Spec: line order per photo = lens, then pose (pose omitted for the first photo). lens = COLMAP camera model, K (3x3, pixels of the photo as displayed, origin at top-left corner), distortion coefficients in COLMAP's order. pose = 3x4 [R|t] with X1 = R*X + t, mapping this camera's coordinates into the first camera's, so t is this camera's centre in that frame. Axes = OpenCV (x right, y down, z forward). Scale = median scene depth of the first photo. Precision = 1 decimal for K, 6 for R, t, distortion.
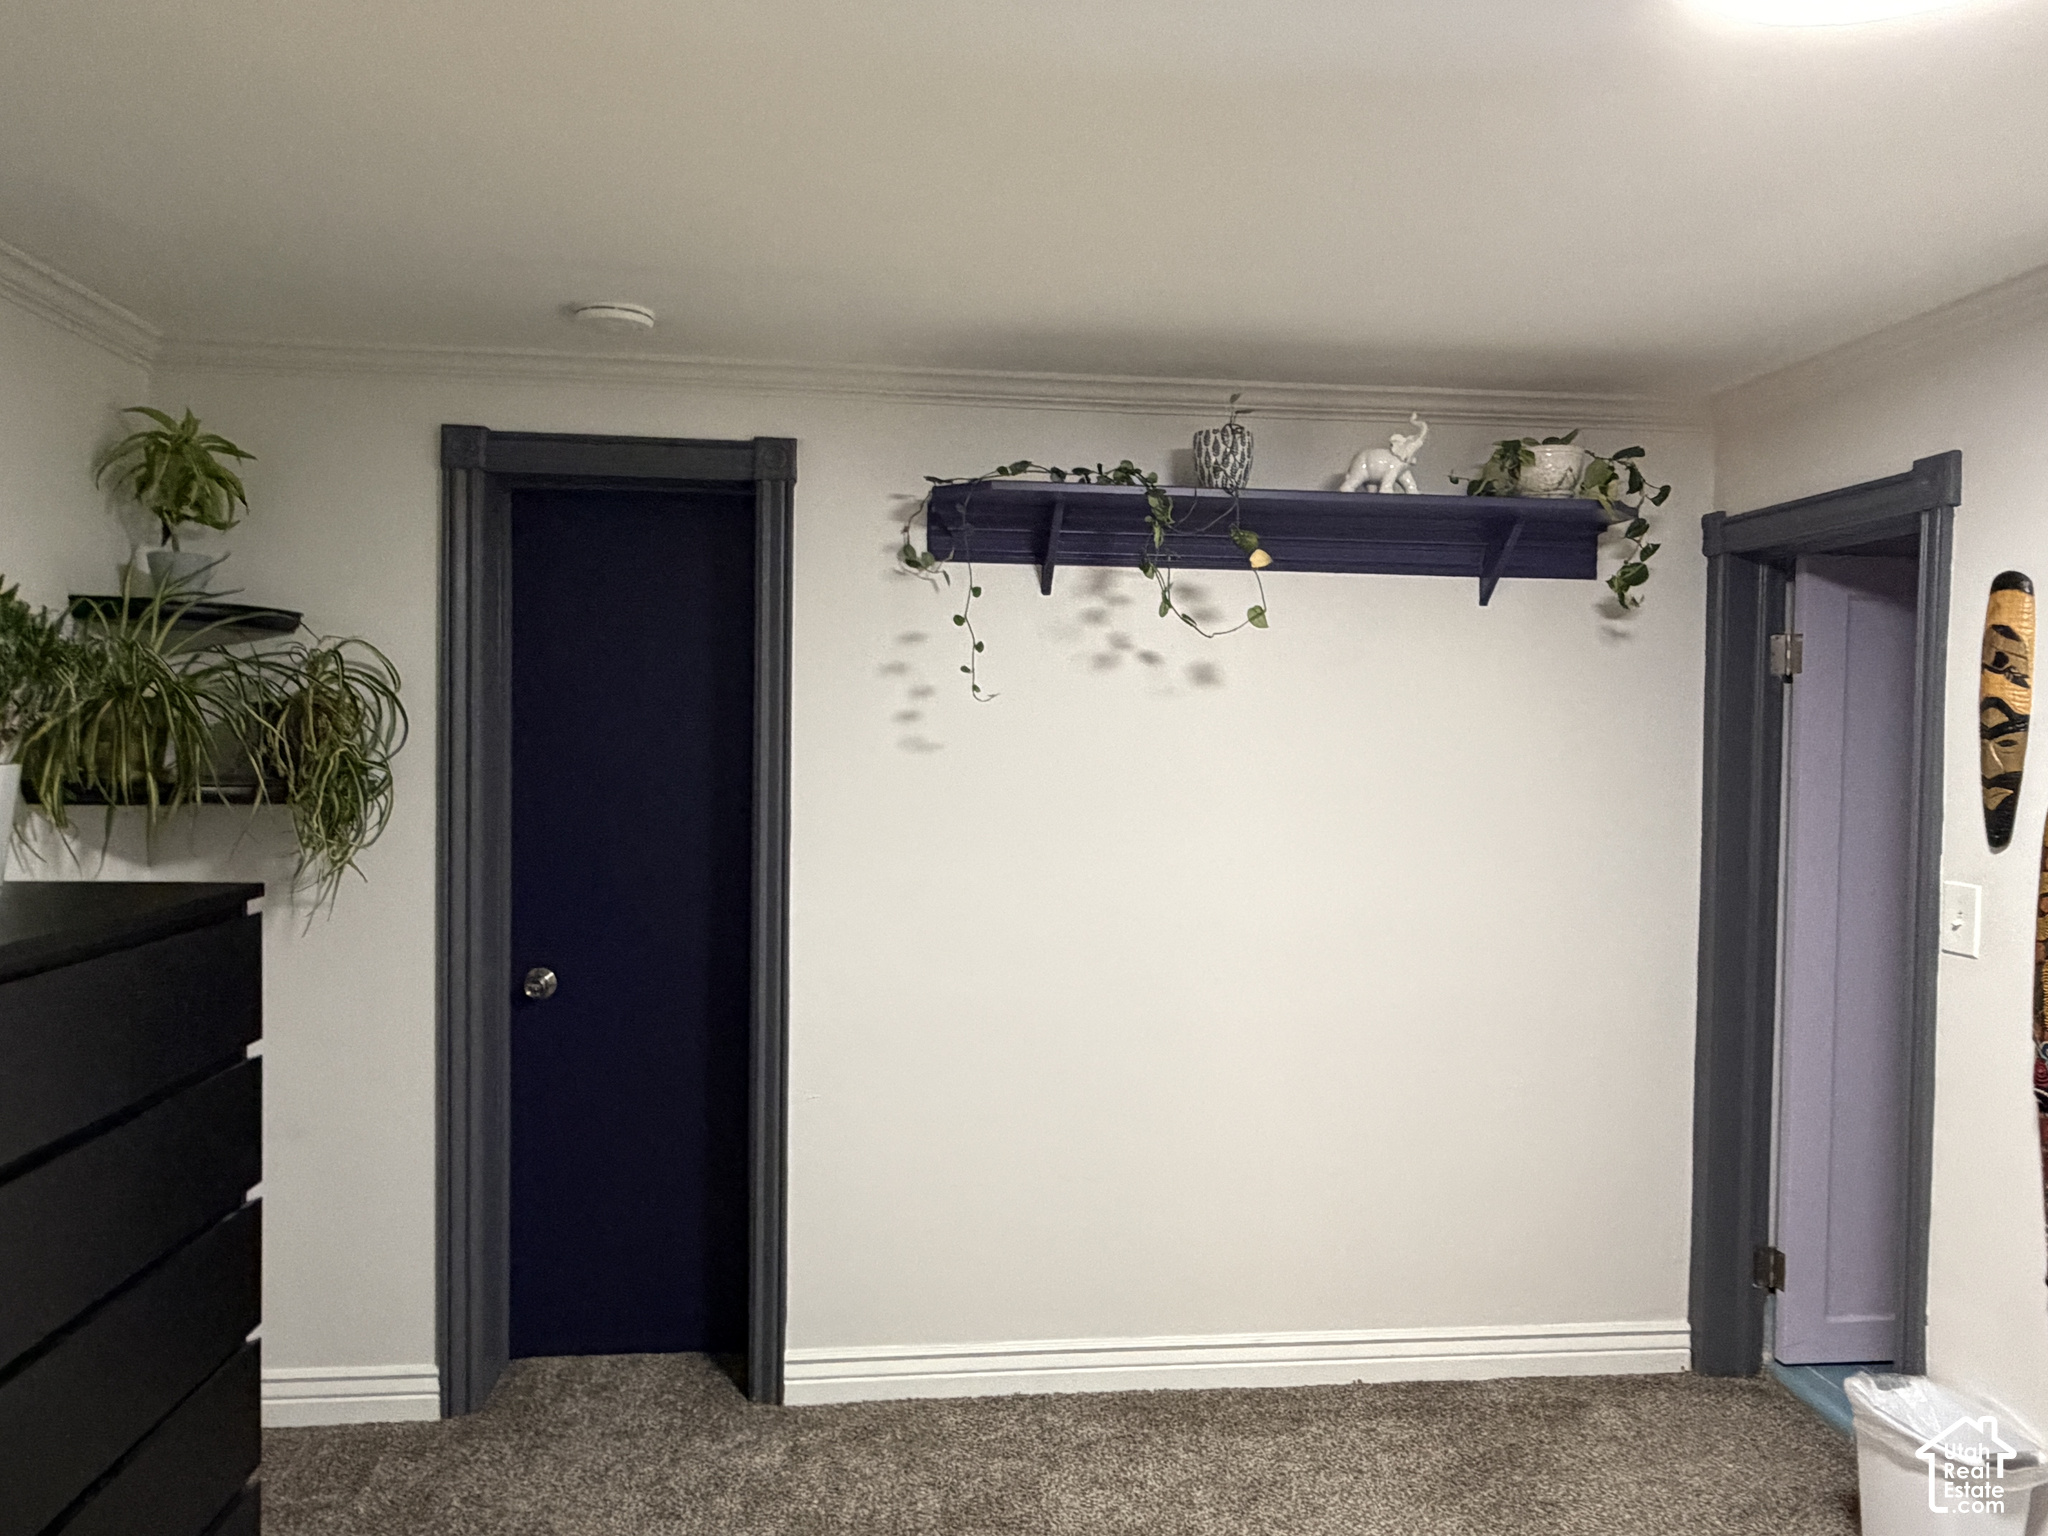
lens RADIAL K [[1457.9, 0, 1018.2], [0, 1457.9, 767.1], [0, 0, 1]] dist [-0.000712, 0.003411]
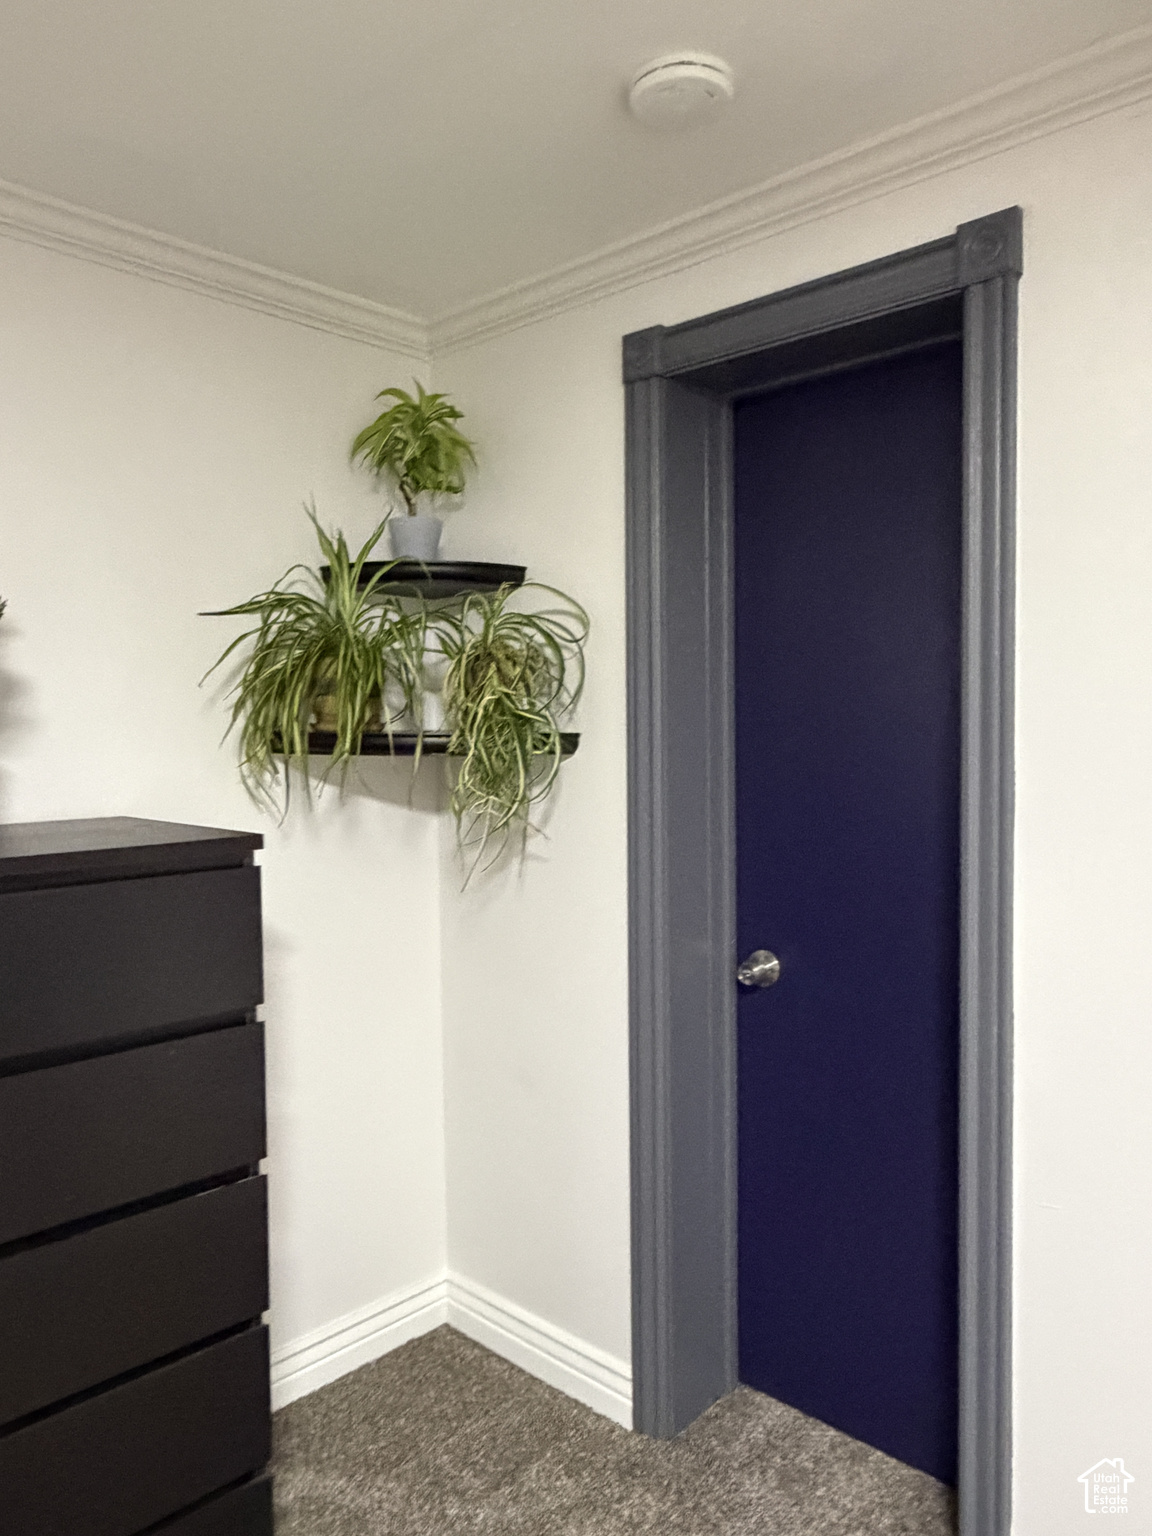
lens RADIAL K [[1093.5, 0, 558.4], [0, 1093.5, 766.6], [0, 0, 1]] dist [-0.000712, 0.003411]
pose [[0.643501, 0.009264, -0.765389, 0.097590], [0.000459, 0.999922, 0.012489, 0.021850], [0.765445, -0.008388, 0.643447, 0.533194]]
